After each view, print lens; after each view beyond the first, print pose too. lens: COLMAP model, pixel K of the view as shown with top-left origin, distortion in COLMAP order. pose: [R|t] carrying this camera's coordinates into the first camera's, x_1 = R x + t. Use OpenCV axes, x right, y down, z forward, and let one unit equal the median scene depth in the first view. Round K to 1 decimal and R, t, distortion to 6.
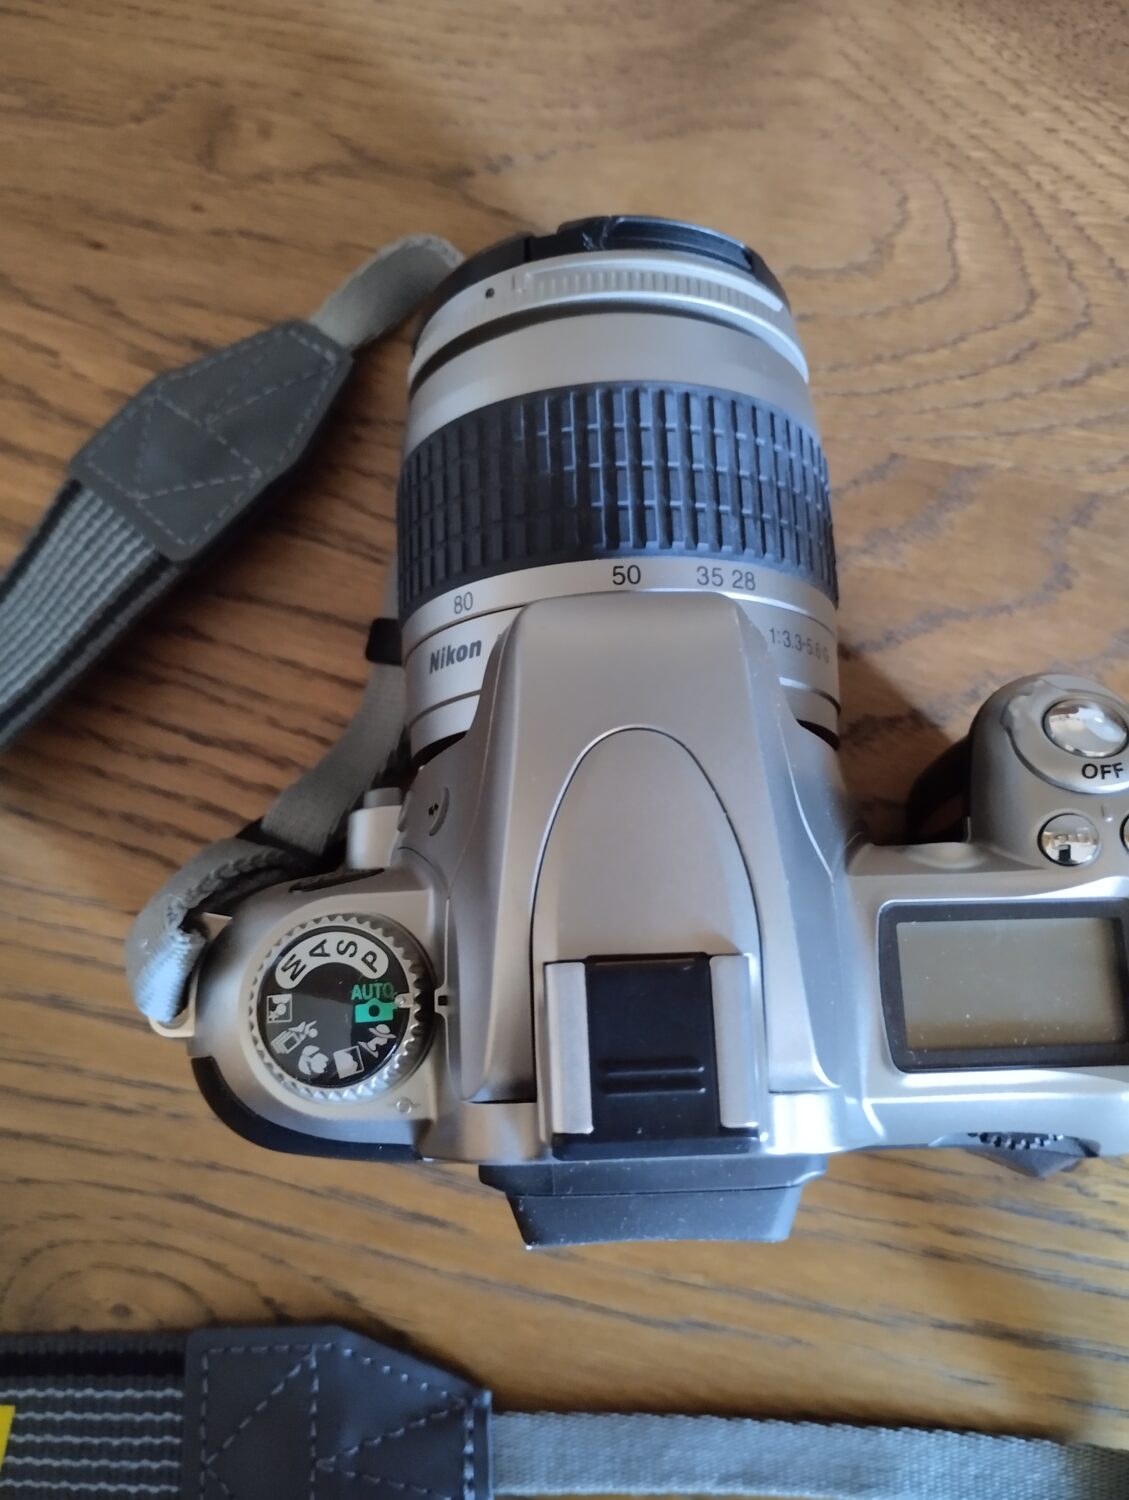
lens RADIAL K [[1274.5, 0, 566.0], [0, 1274.5, 747.7], [0, 0, 1]] dist [0.057201, -0.114548]
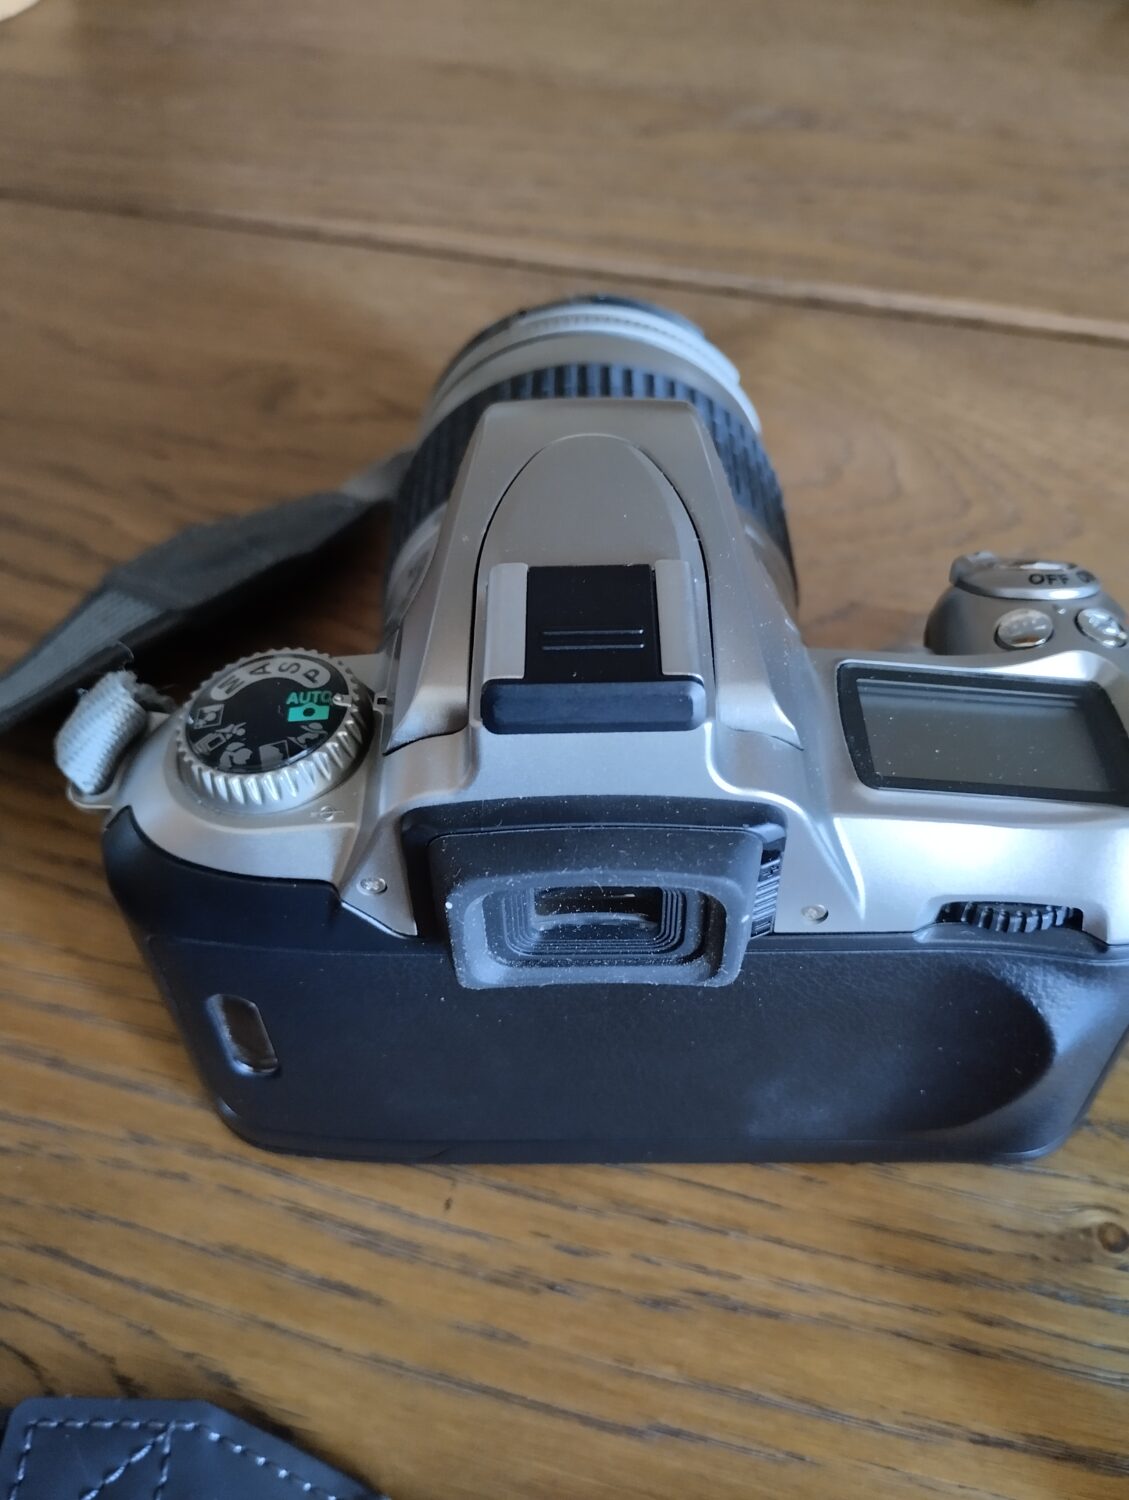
lens RADIAL K [[1289.7, 0, 564.6], [0, 1289.7, 749.2], [0, 0, 1]] dist [0.008001, -0.040705]
pose [[0.999159, 0.035085, -0.021215, 0.041882], [-0.040980, 0.870902, -0.489746, 0.471119], [0.001294, 0.490204, 0.871607, 0.121000]]
